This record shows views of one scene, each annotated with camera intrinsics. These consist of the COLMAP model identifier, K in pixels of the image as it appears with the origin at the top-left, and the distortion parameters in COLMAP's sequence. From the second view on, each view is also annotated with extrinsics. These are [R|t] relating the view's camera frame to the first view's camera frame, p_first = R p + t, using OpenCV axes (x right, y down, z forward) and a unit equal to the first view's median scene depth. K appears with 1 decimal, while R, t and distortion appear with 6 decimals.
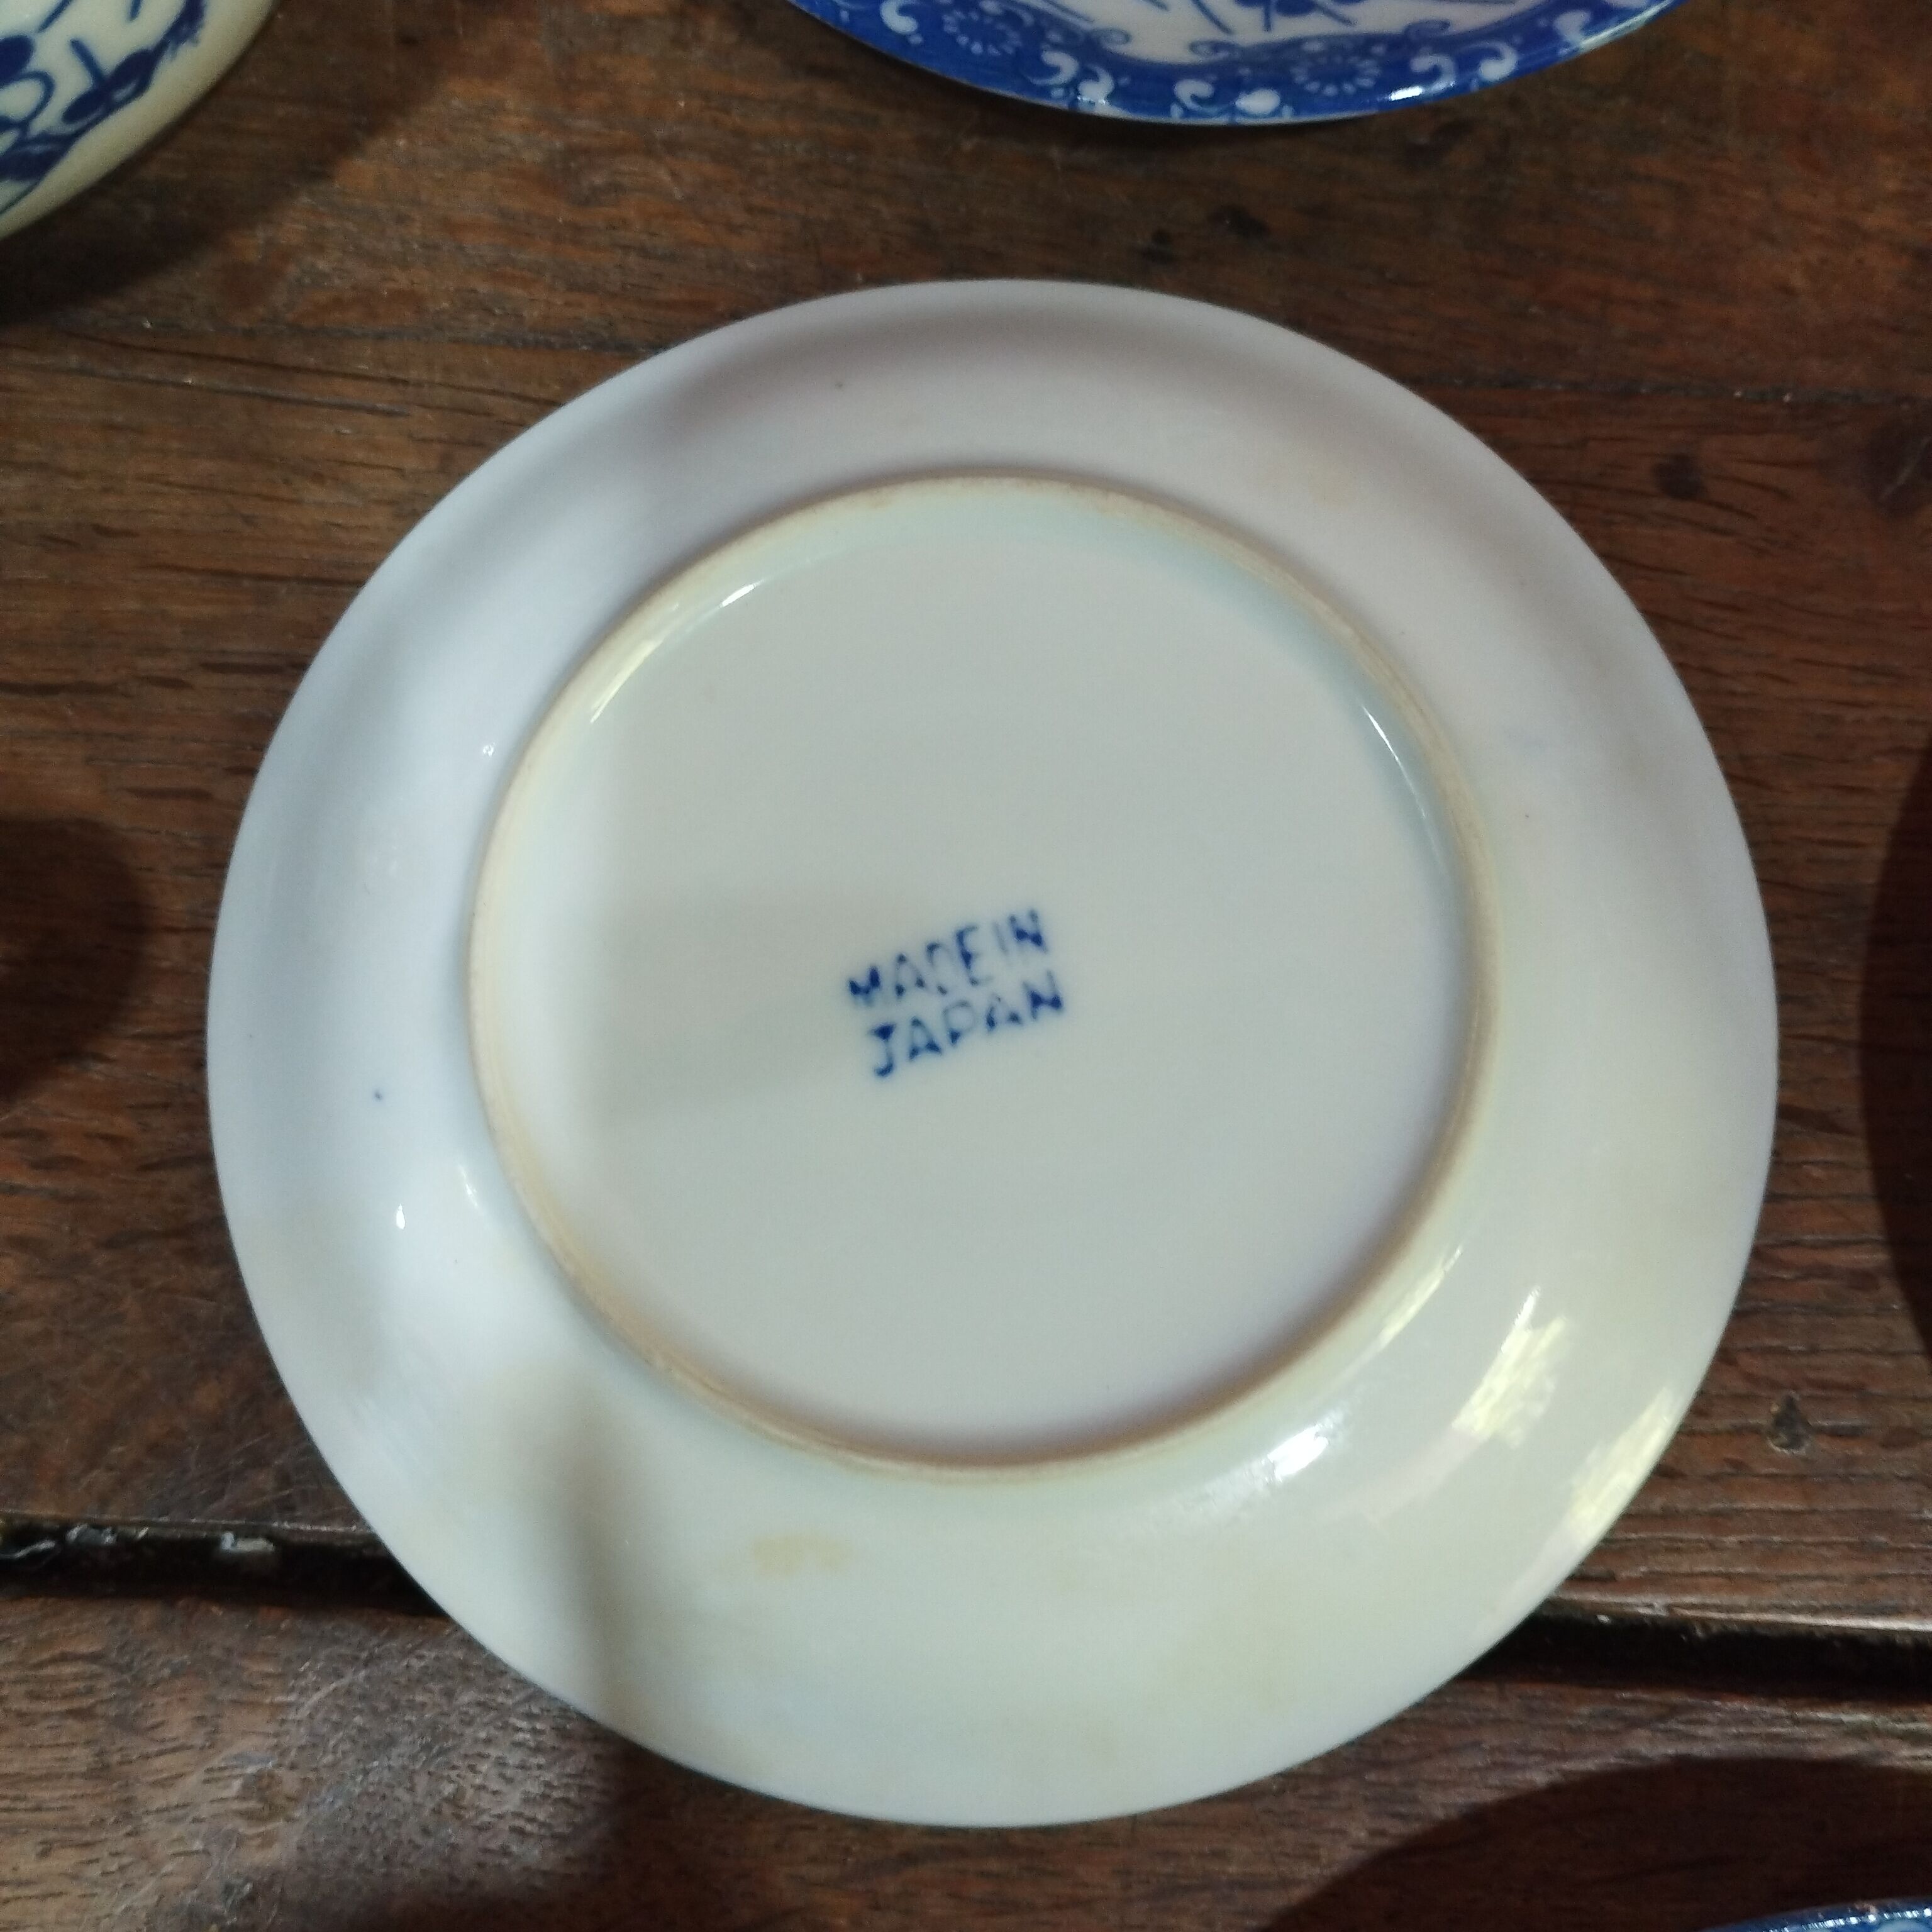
lens RADIAL K [[2201.2, 0, 975.5], [0, 2201.2, 953.9], [0, 0, 1]] dist [0.080557, -0.133368]
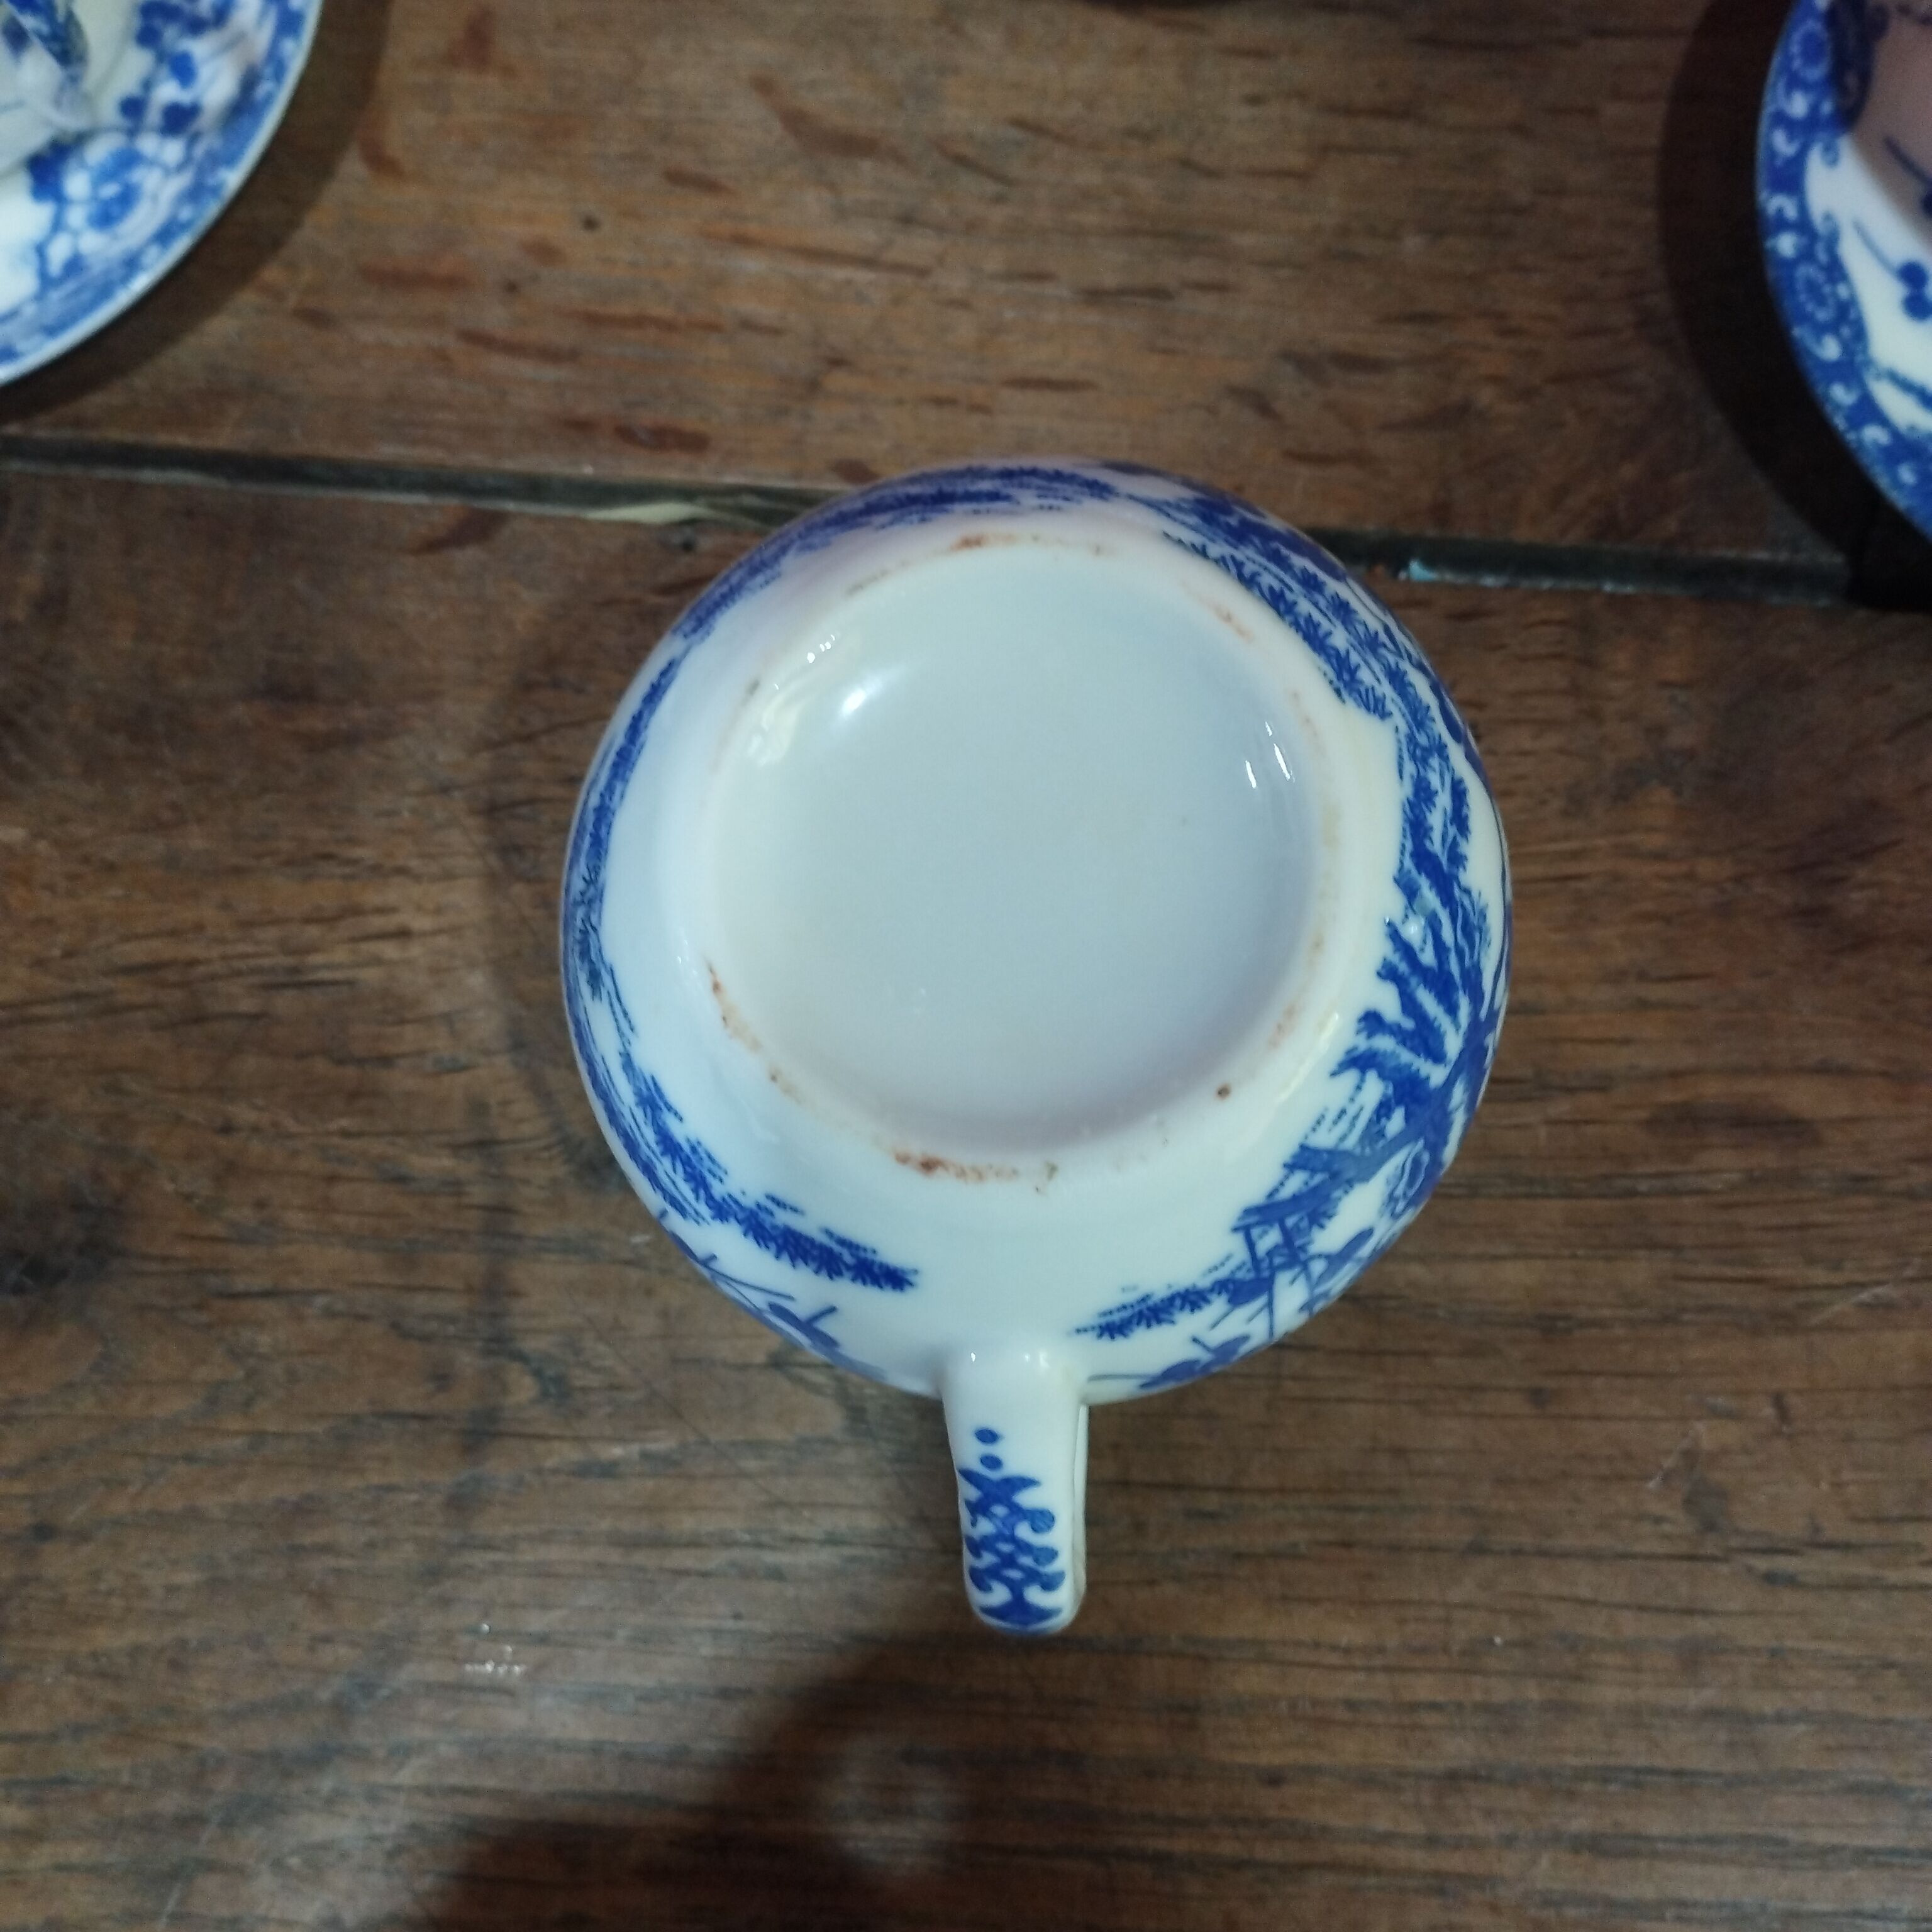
lens RADIAL K [[2163.6, 0, 966.3], [0, 2163.6, 965.8], [0, 0, 1]] dist [0.088718, -0.140531]
pose [[0.995366, 0.047565, -0.083568, -0.599586], [-0.050337, 0.998239, -0.031381, 0.556538], [0.081928, 0.035442, 0.996008, -0.480960]]
